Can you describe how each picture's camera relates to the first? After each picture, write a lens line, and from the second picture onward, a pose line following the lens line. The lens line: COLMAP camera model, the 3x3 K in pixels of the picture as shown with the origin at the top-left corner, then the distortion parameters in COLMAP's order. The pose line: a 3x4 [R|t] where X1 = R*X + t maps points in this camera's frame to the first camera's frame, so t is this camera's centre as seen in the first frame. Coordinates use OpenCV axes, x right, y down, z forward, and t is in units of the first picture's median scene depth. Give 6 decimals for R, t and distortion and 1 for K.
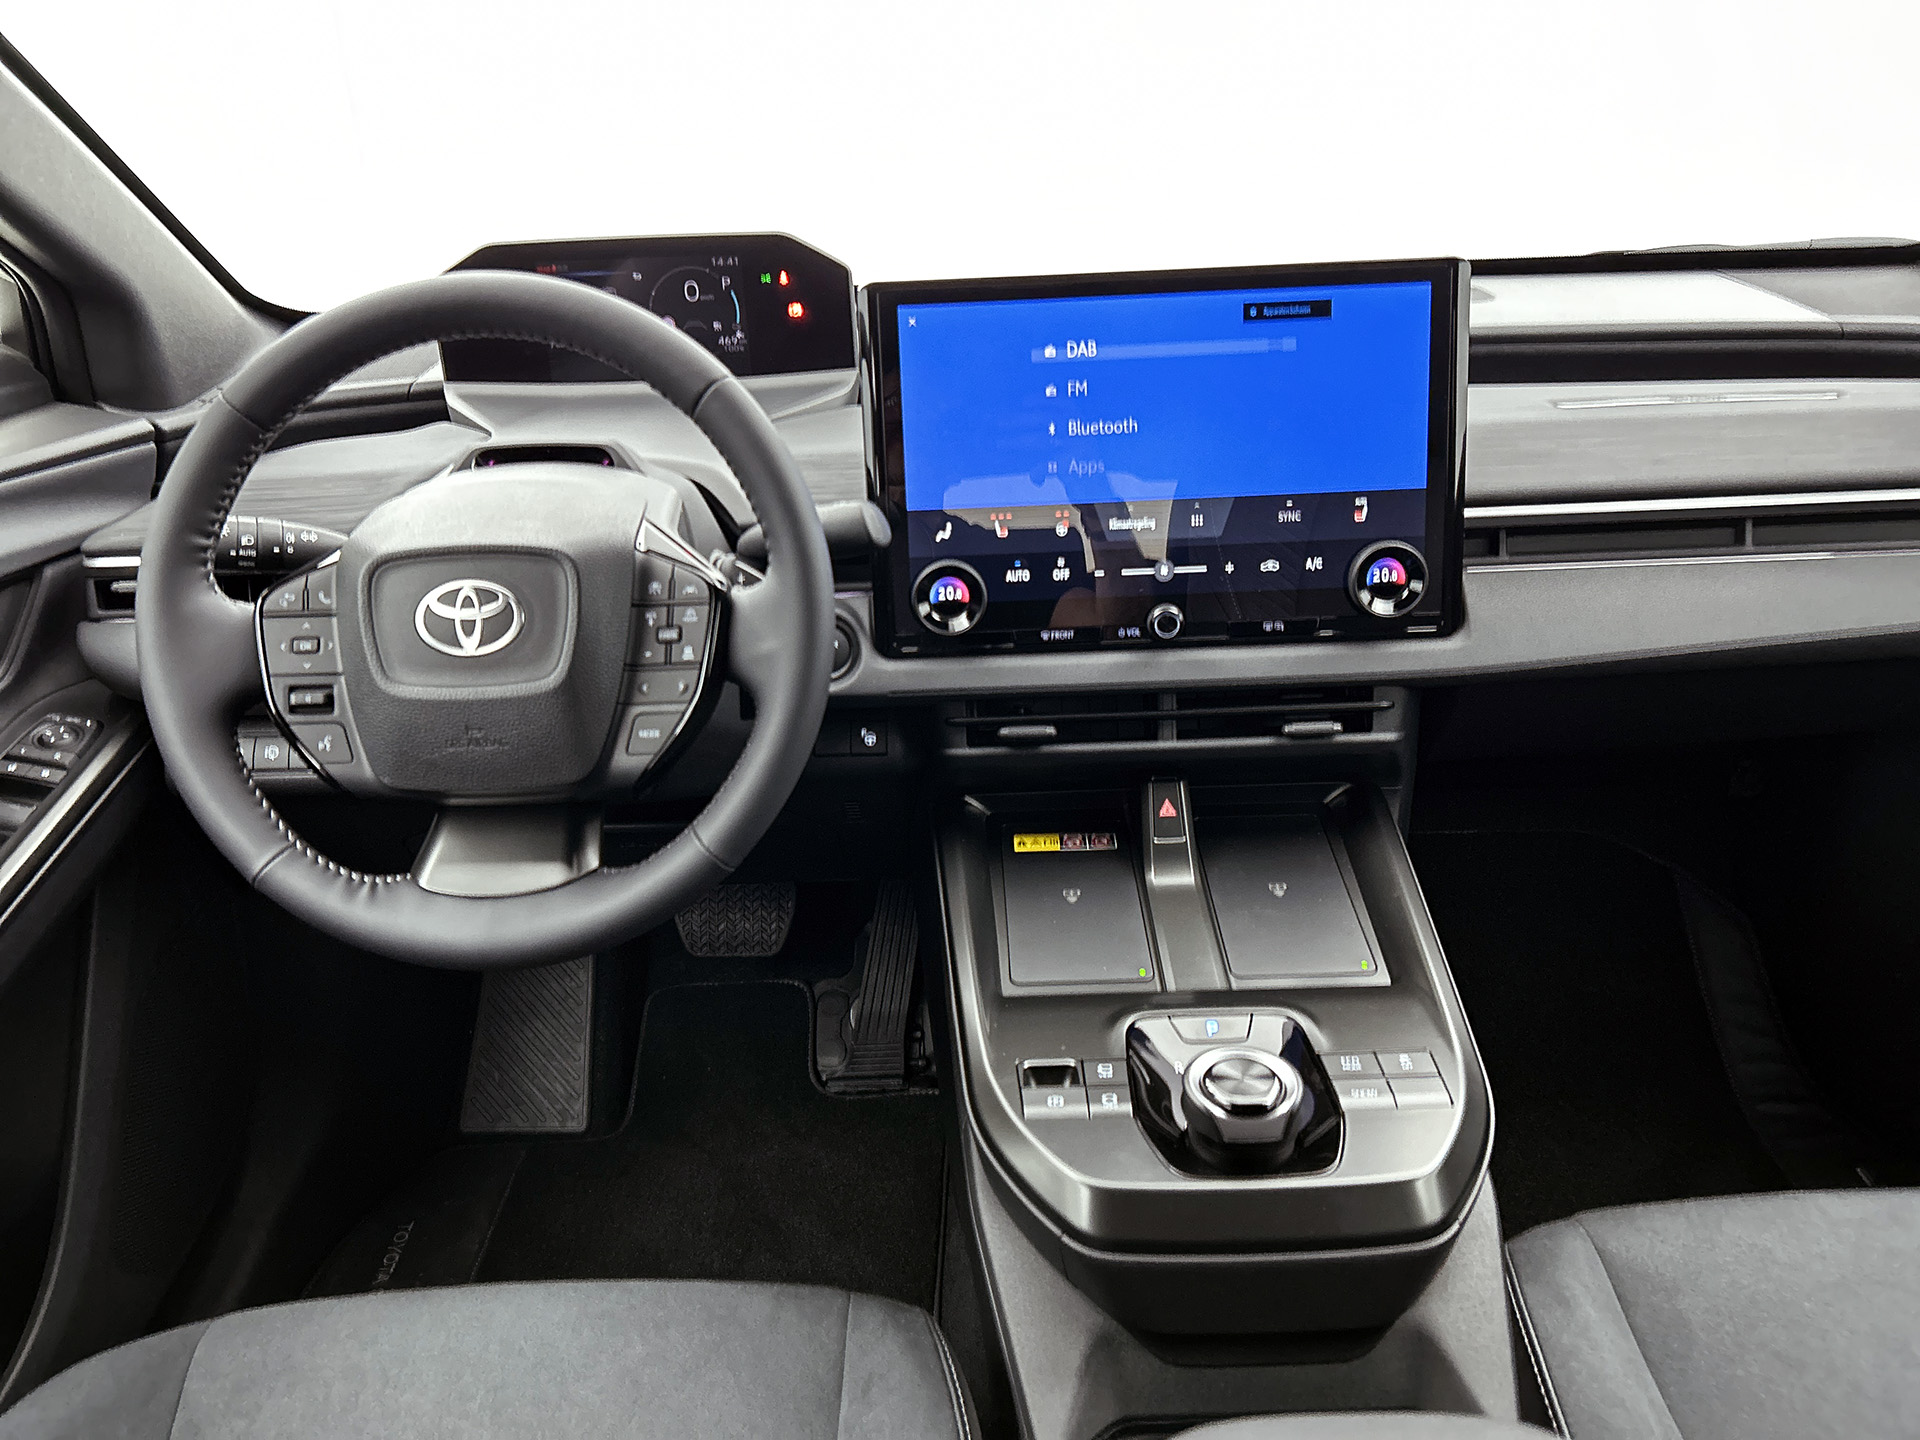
lens RADIAL K [[1452.9, 0, 965.7], [0, 1452.9, 707.3], [0, 0, 1]] dist [0.022007, -0.010321]
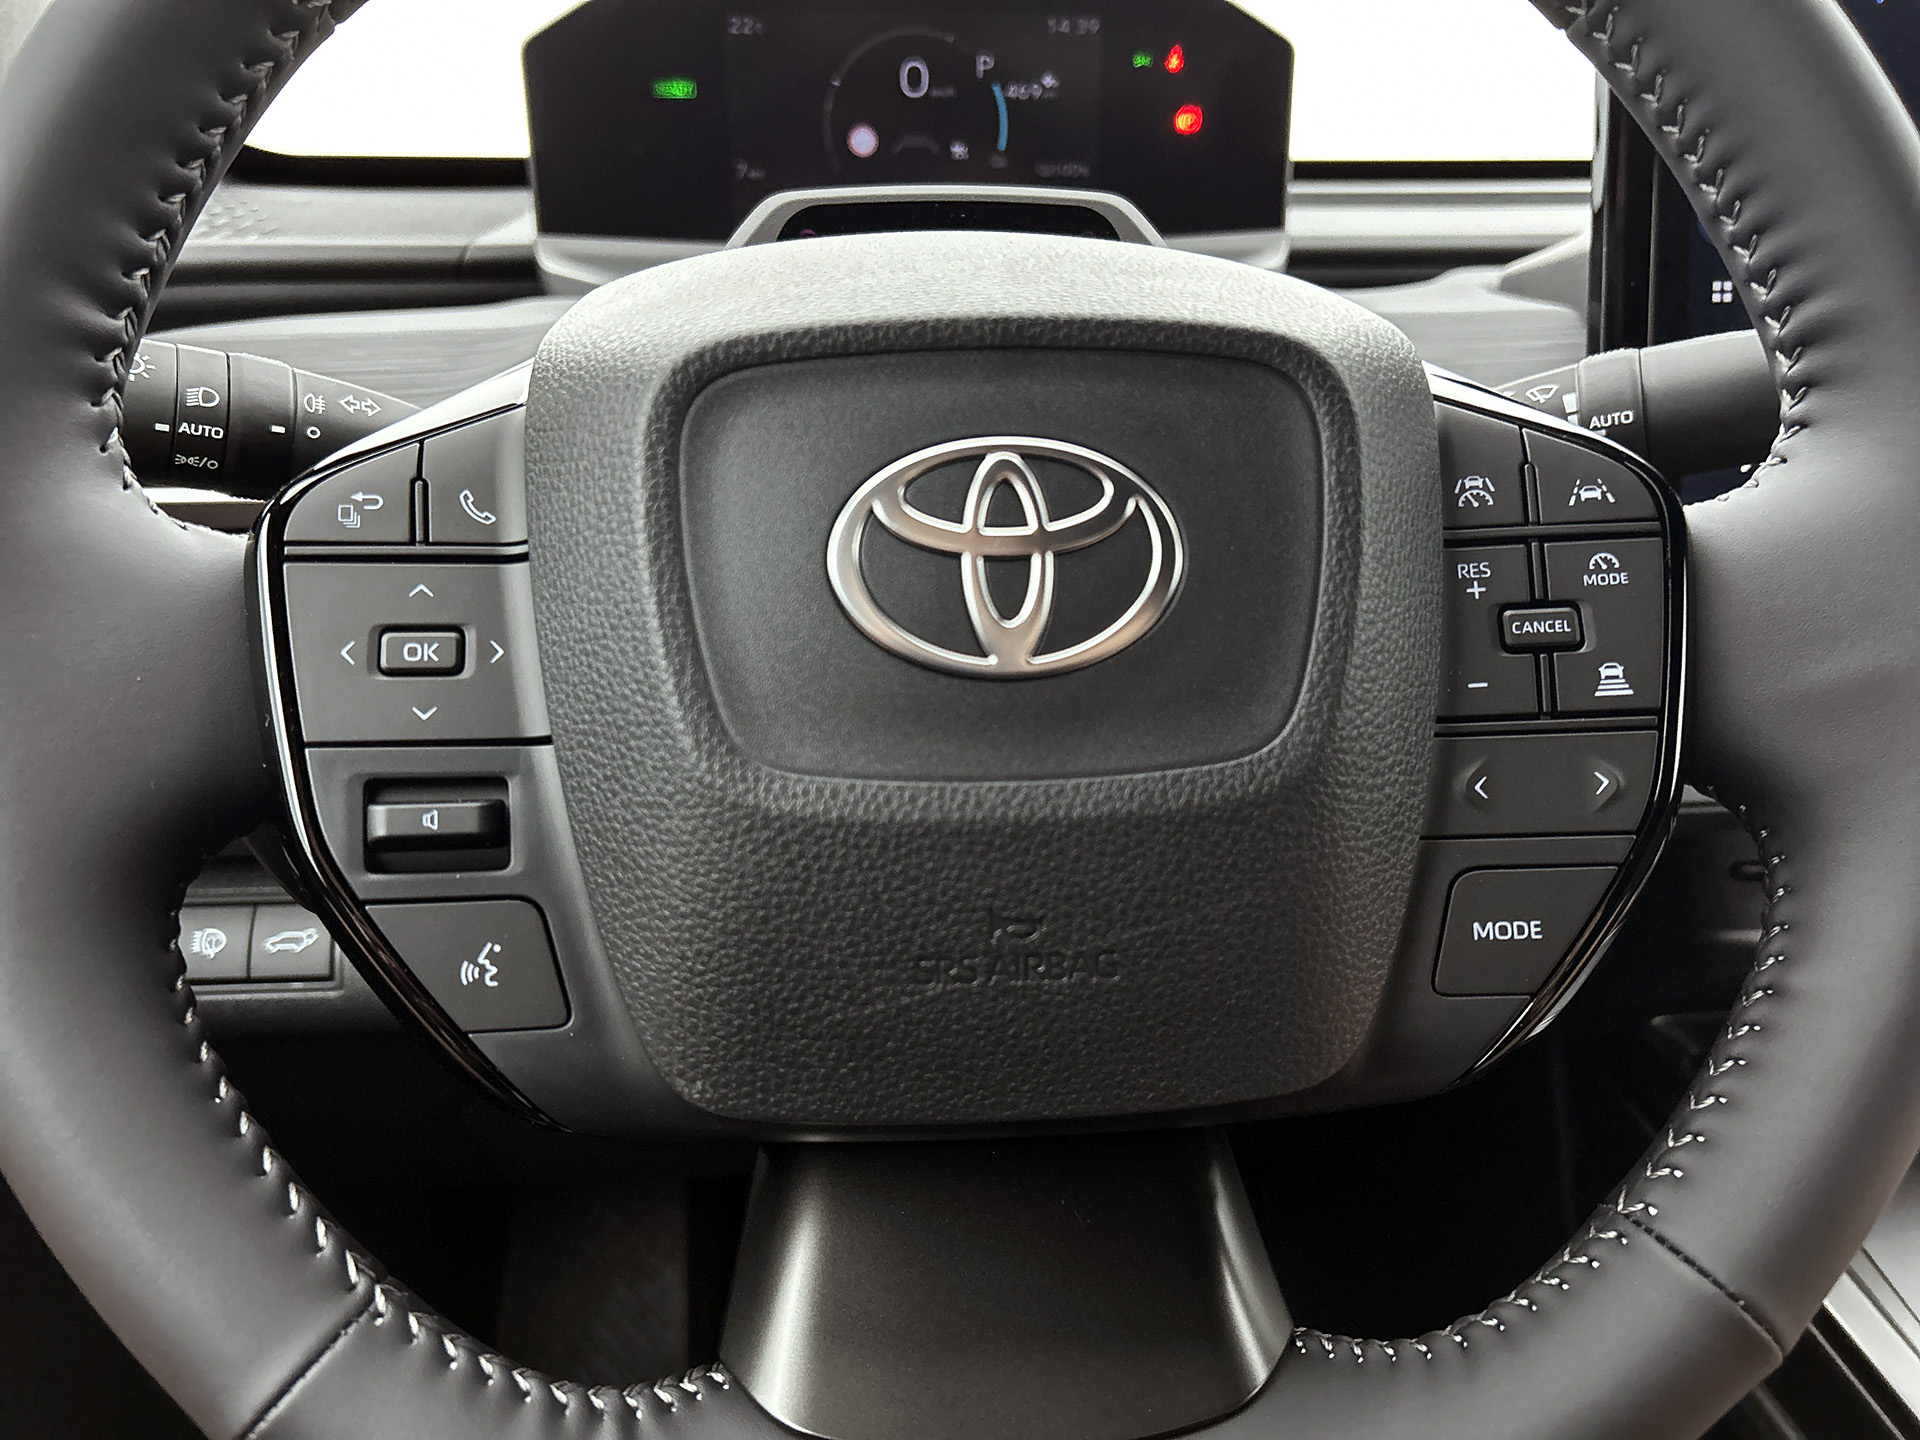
lens RADIAL K [[1452.9, 0, 952.2], [0, 1452.9, 729.0], [0, 0, 1]] dist [0.022007, -0.010321]
pose [[0.996622, 0.005028, 0.081976, -0.363373], [0.000535, 0.997706, -0.067687, -0.004092], [-0.082128, 0.067503, 0.994333, 0.678343]]
